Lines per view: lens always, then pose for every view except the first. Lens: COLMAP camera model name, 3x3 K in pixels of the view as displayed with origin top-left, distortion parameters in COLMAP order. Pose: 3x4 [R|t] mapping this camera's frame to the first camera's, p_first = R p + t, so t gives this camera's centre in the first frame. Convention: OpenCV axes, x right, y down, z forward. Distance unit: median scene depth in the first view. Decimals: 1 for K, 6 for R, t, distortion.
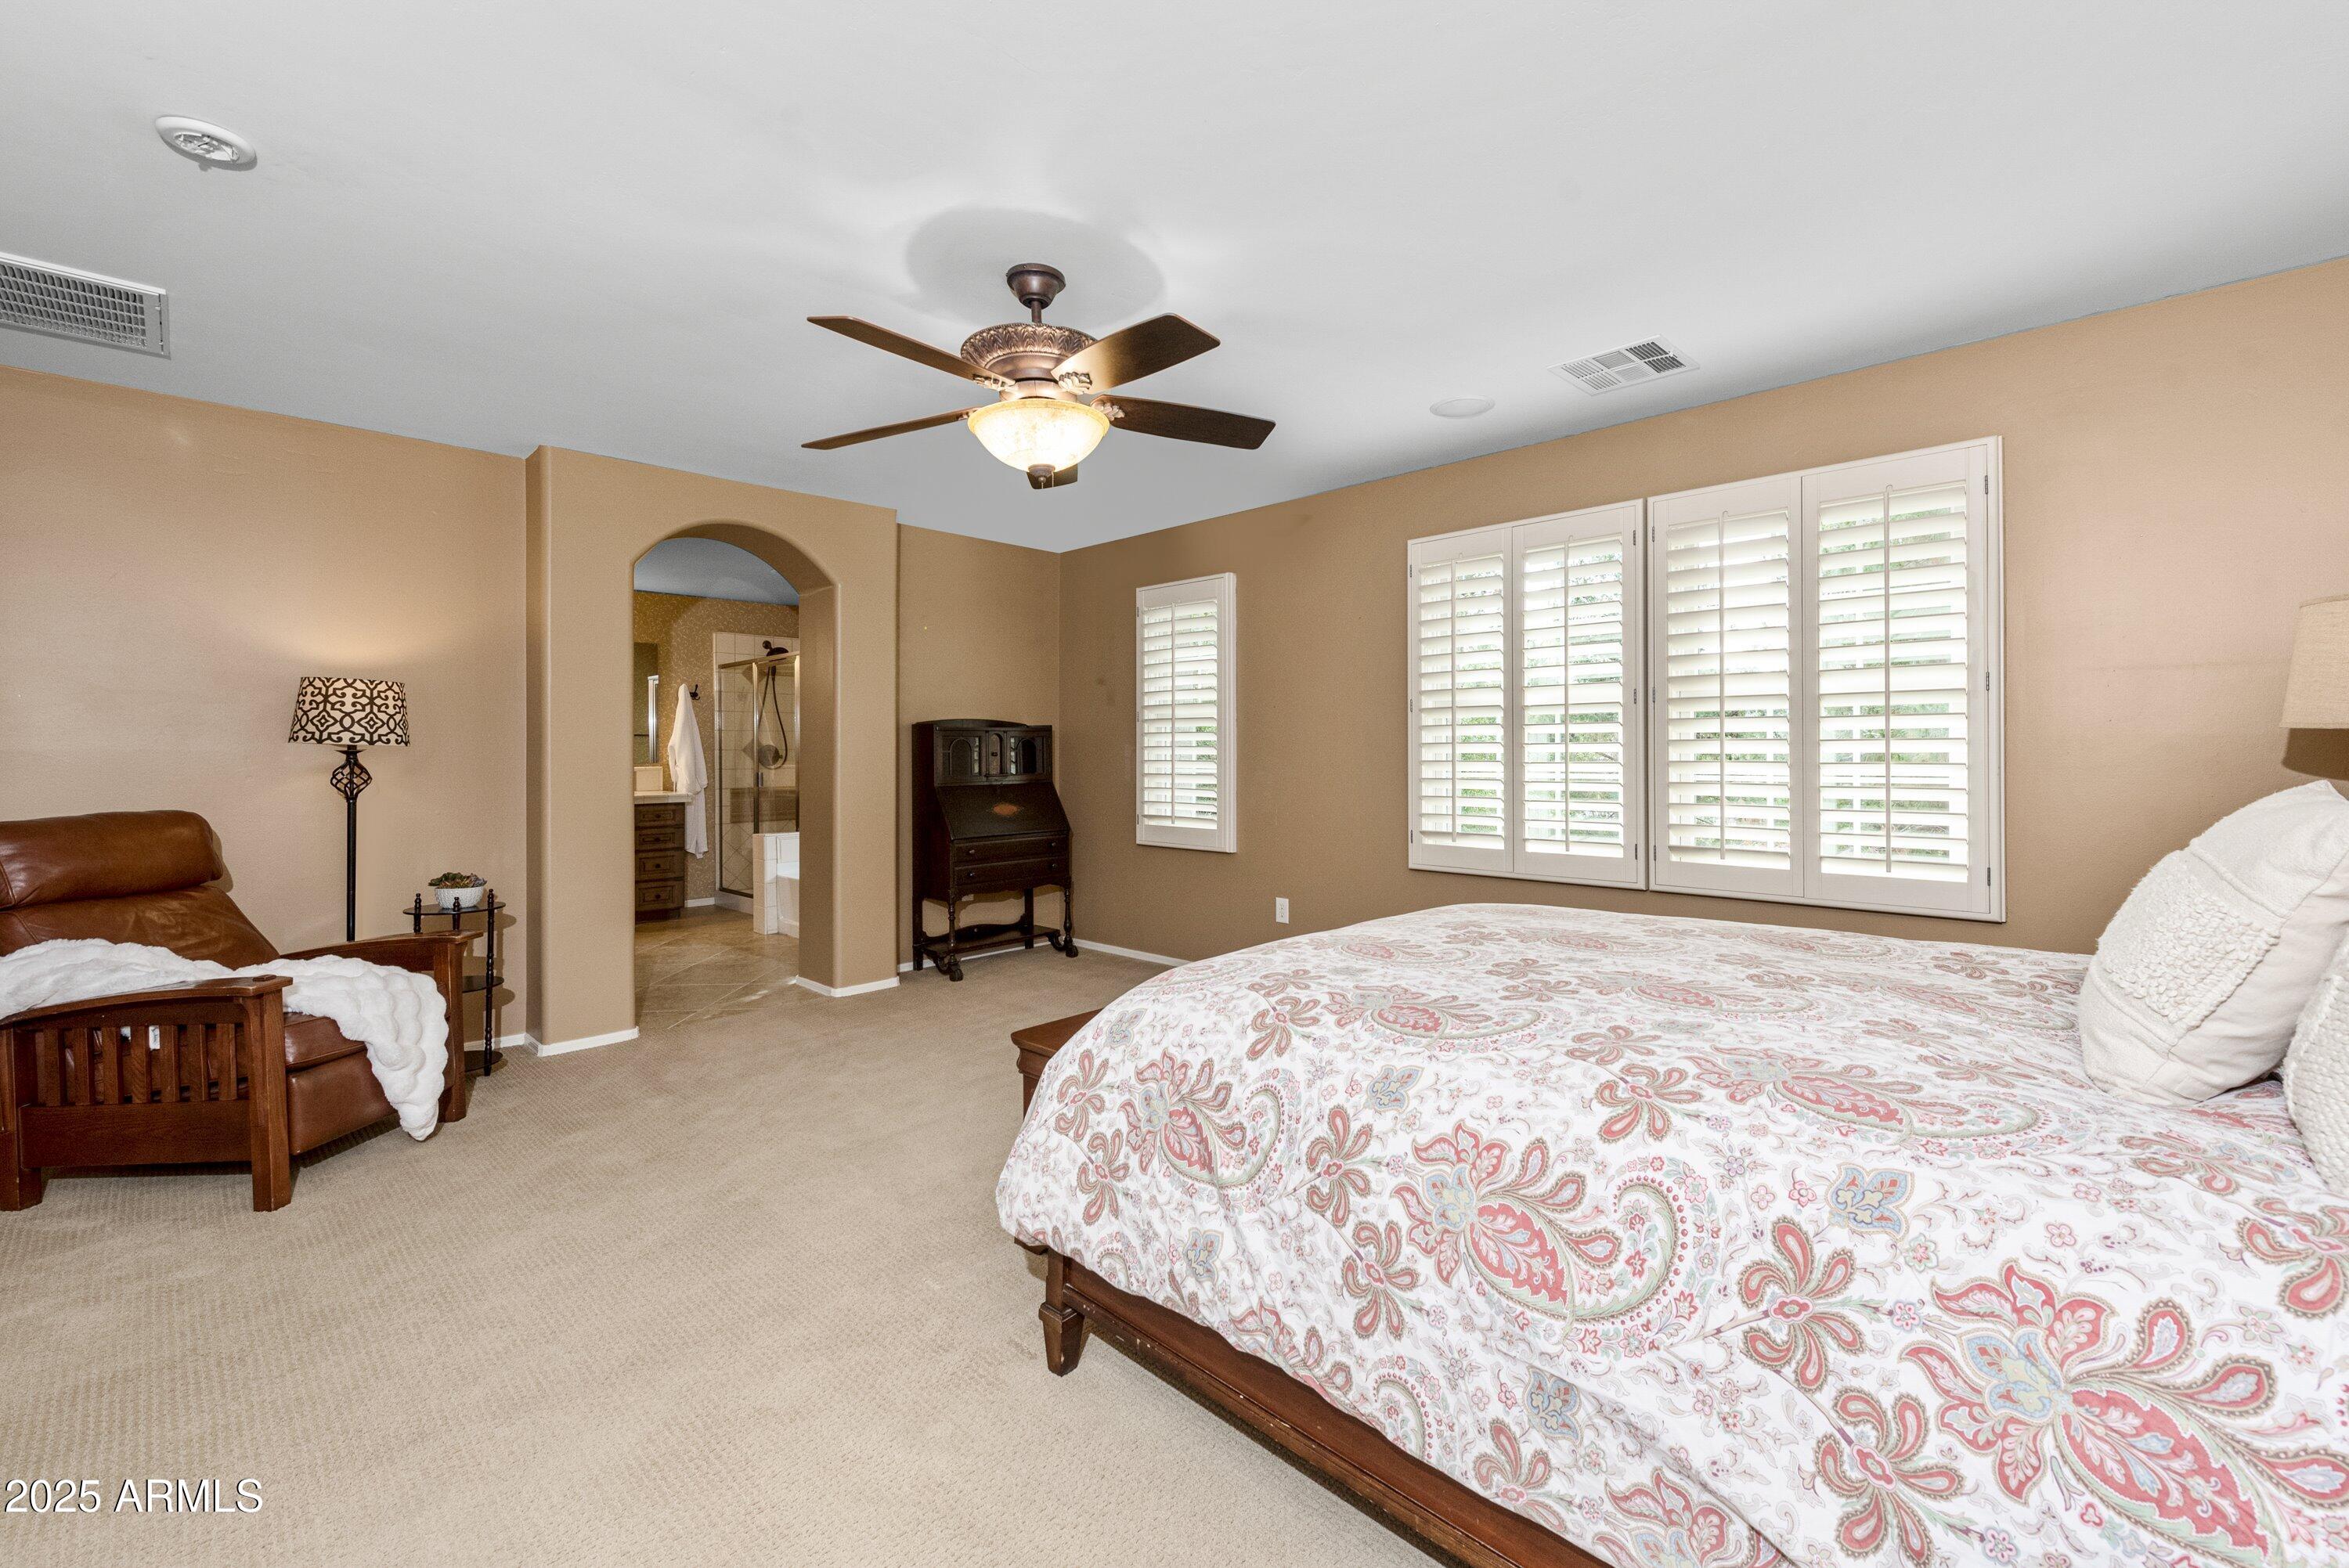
lens RADIAL K [[1035.5, 0, 1192.7], [0, 1035.5, 770.8], [0, 0, 1]] dist [0.003085, -0.000177]
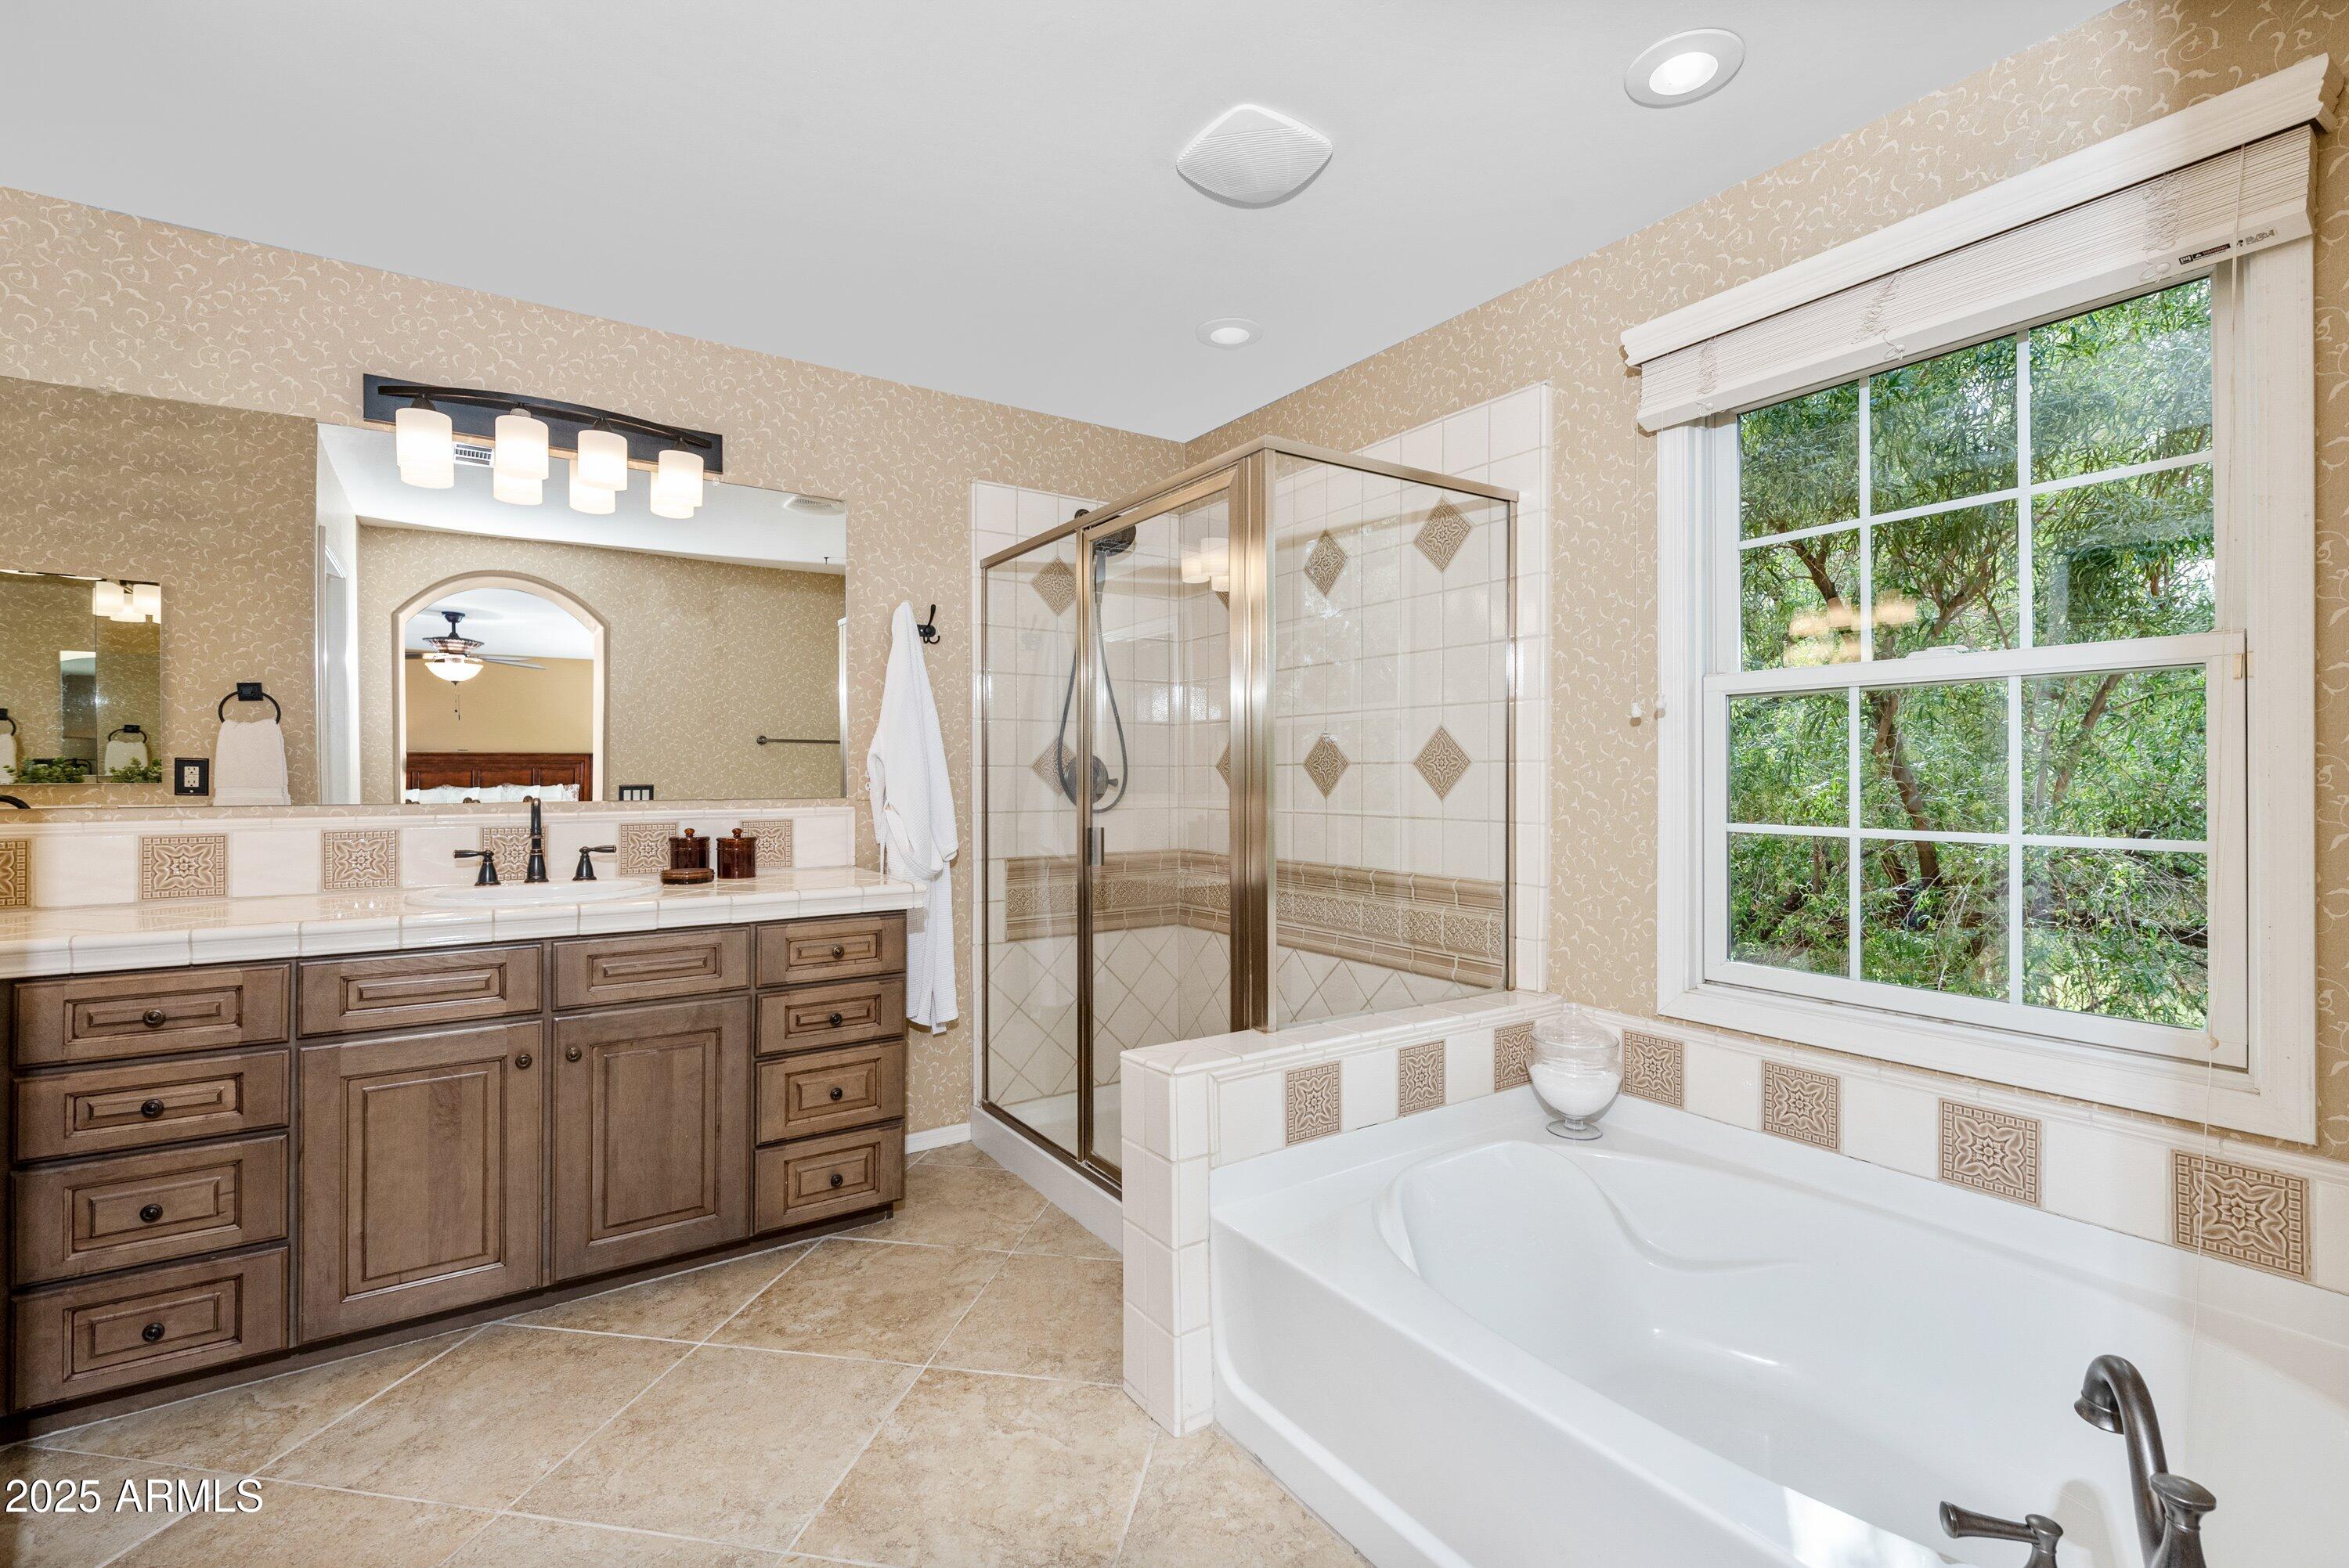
lens RADIAL K [[1035.5, 0, 1172.1], [0, 1035.5, 777.3], [0, 0, 1]] dist [0.003085, -0.000177]
pose [[0.982735, -0.001924, -0.185011, -0.307516], [-0.000849, 0.999888, -0.014910, -0.009150], [0.185019, 0.014810, 0.982623, 0.610589]]
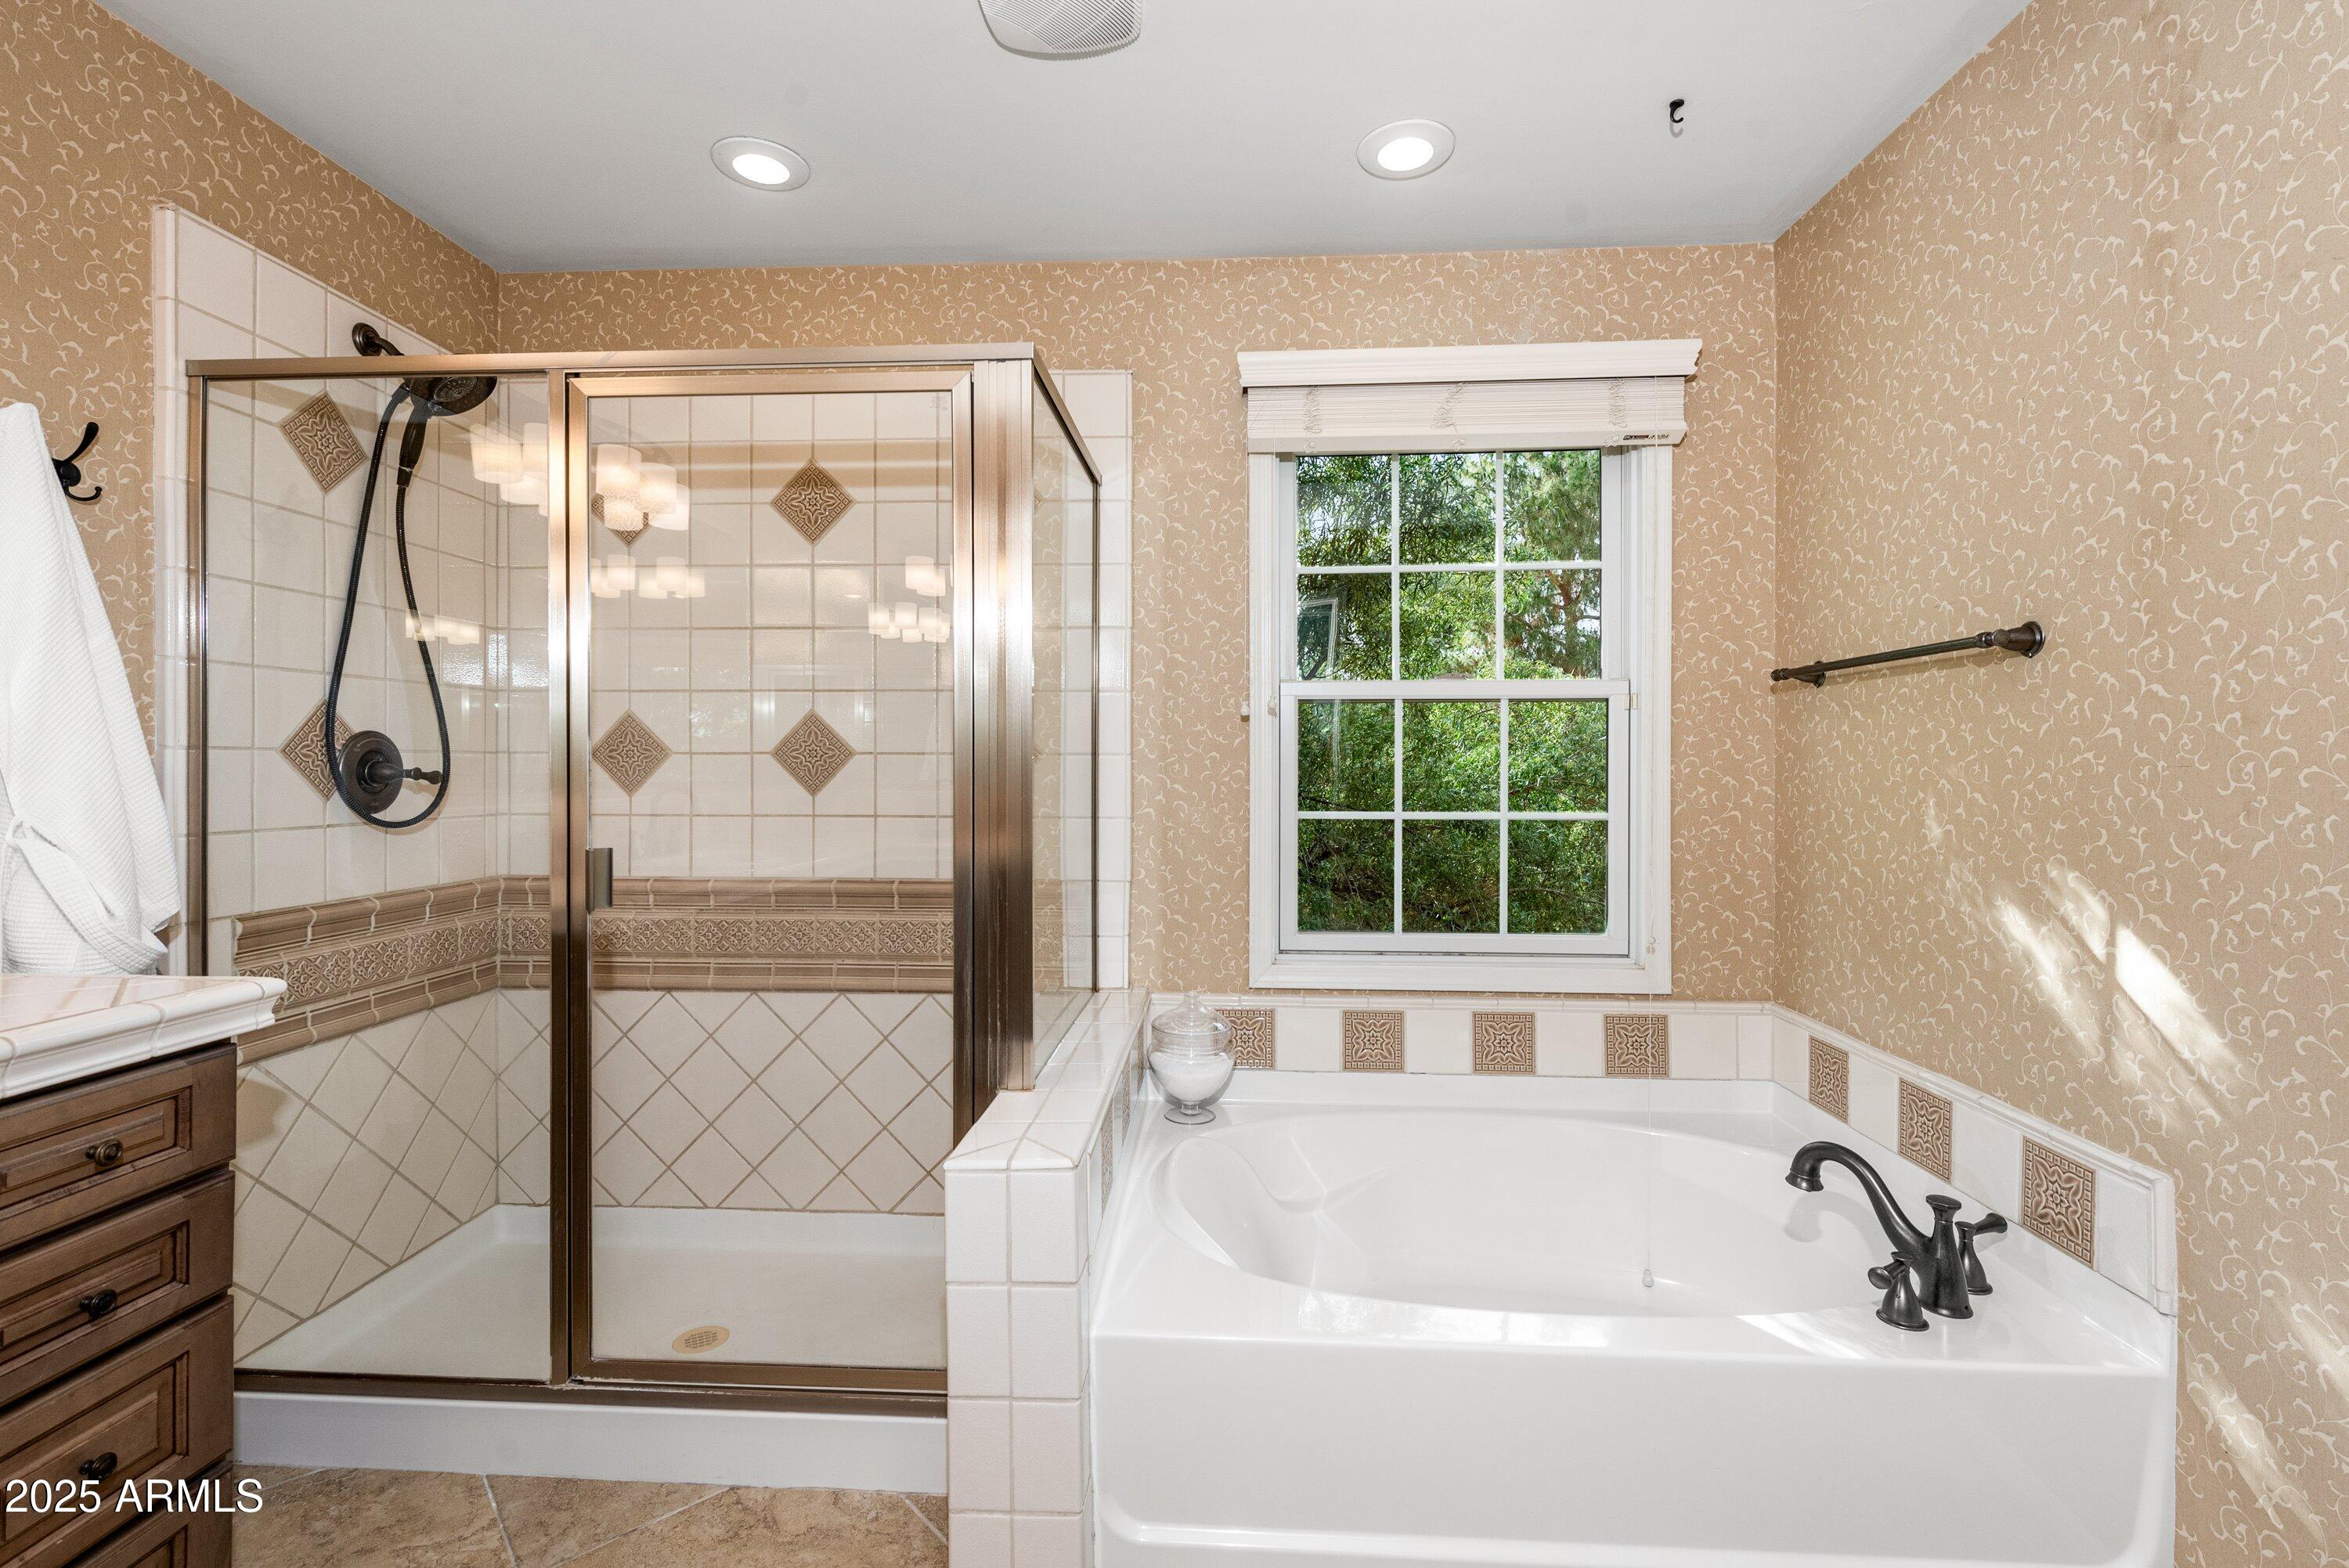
lens RADIAL K [[1074.8, 0, 1169.3], [0, 1074.8, 768.1], [0, 0, 1]] dist [0.008027, -0.001581]
pose [[0.736306, 0.001011, 0.676648, -0.464458], [0.008512, 0.999906, -0.010756, -0.011132], [-0.676595, 0.013680, 0.736228, 0.694257]]
